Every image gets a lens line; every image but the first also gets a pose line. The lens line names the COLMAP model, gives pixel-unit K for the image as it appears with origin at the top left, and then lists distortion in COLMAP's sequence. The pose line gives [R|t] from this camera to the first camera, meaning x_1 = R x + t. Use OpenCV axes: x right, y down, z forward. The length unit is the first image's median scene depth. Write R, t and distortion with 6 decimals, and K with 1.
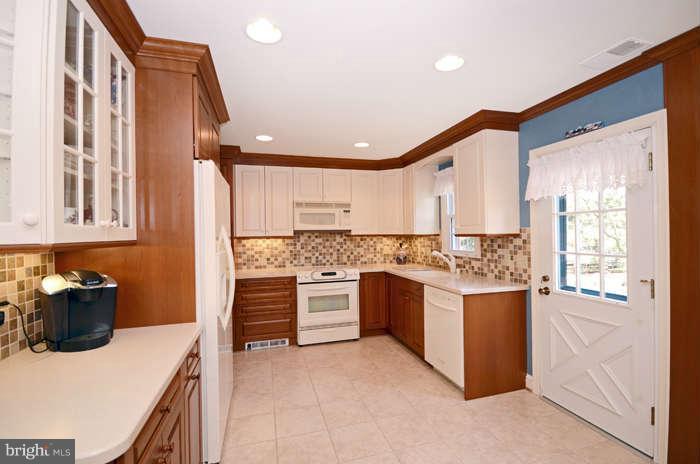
lens RADIAL K [[292.7, 0, 339.1], [0, 292.7, 236.1], [0, 0, 1]] dist [-0.002767, -0.000014]
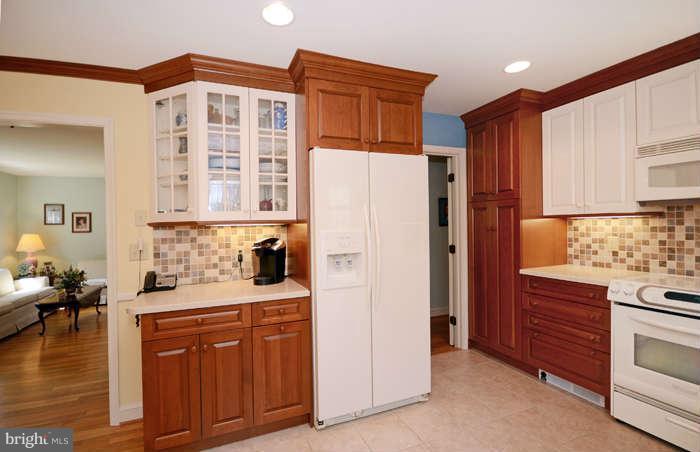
lens RADIAL K [[331.4, 0, 342.9], [0, 331.4, 227.7], [0, 0, 1]] dist [-0.012821, -0.002390]
pose [[0.138245, 0.021125, -0.990173, 0.377554], [0.012376, 0.999658, 0.023055, 0.007044], [0.990321, -0.015442, 0.137936, 0.428549]]
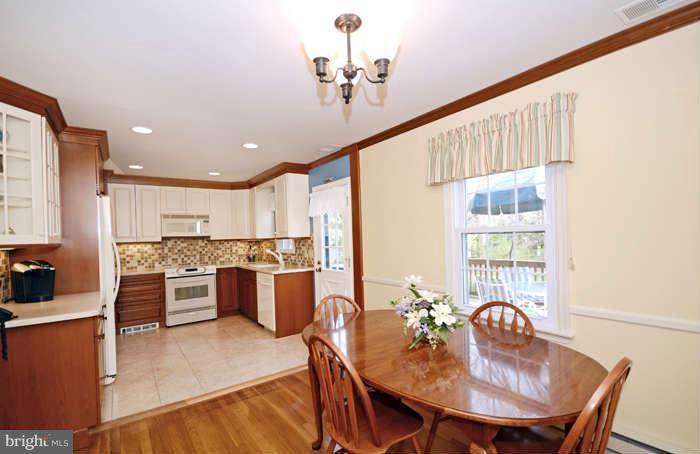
lens RADIAL K [[311.7, 0, 300.5], [0, 311.7, 240.5], [0, 0, 1]] dist [0.003738, 0.000128]
pose [[0.965036, -0.017108, 0.261558, 0.073355], [0.018555, 0.999823, -0.003063, 0.011283], [-0.261460, 0.007809, 0.965183, -0.470862]]
